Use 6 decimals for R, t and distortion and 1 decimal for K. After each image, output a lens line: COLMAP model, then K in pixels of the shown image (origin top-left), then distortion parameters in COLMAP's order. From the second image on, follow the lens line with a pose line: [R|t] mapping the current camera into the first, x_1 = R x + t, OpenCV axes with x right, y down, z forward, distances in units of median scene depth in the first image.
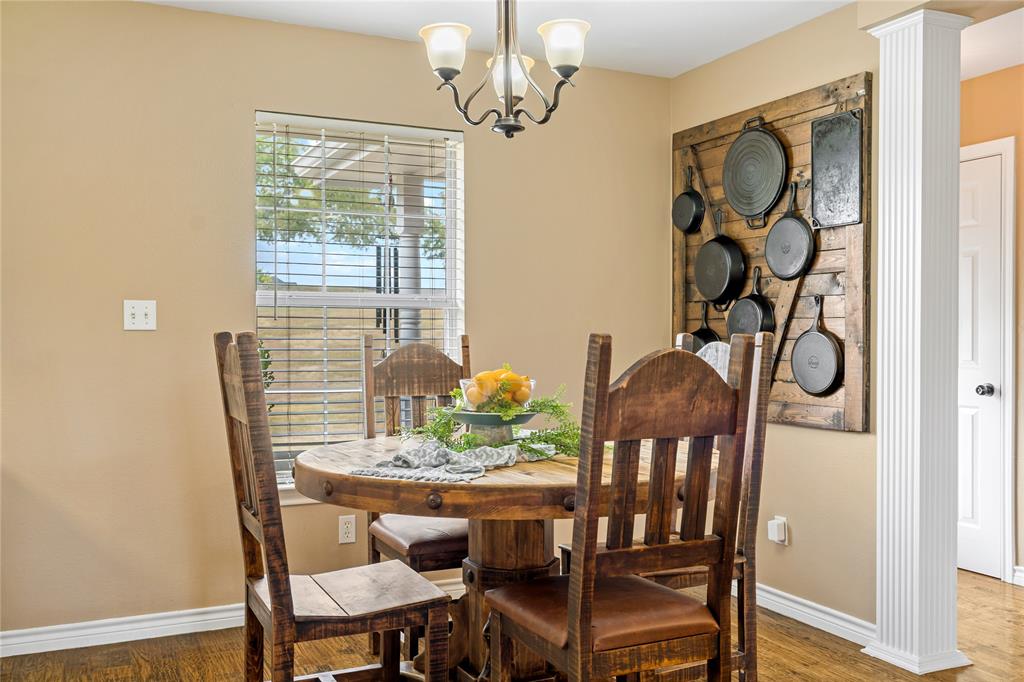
lens RADIAL K [[929.7, 0, 497.0], [0, 929.7, 343.2], [0, 0, 1]] dist [-0.000337, -0.001822]
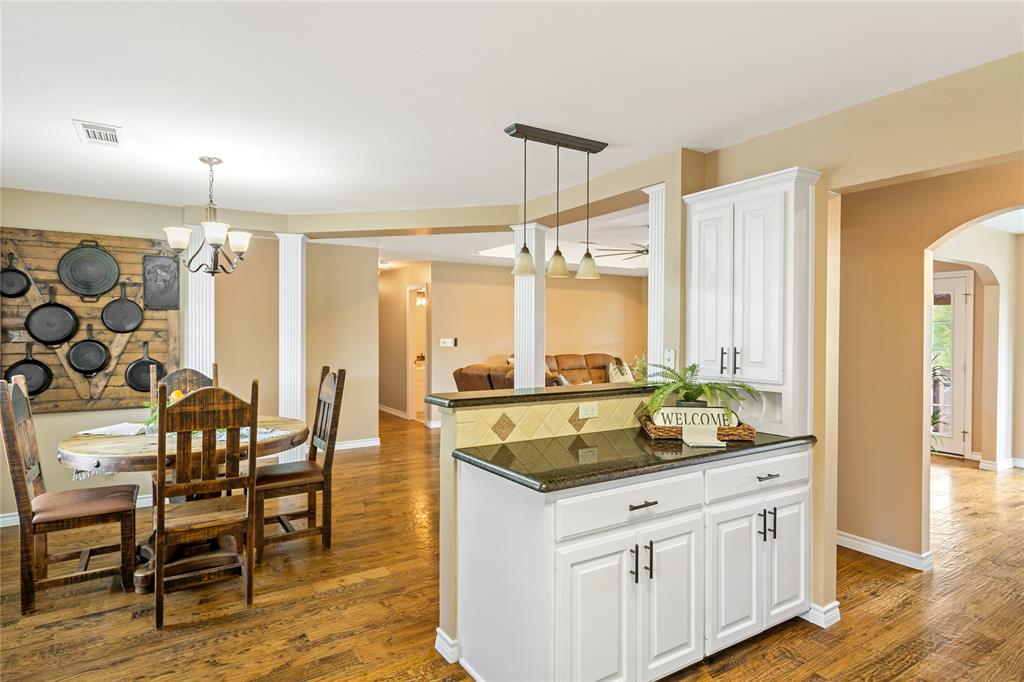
lens RADIAL K [[562.6, 0, 512.0], [0, 562.6, 341.0], [0, 0, 1]] dist [0.013005, 0.001412]
pose [[-0.132999, -0.012706, 0.991035, -0.938068], [0.005354, 0.999894, 0.013538, -0.062132], [-0.991102, 0.007107, -0.132917, 0.357777]]
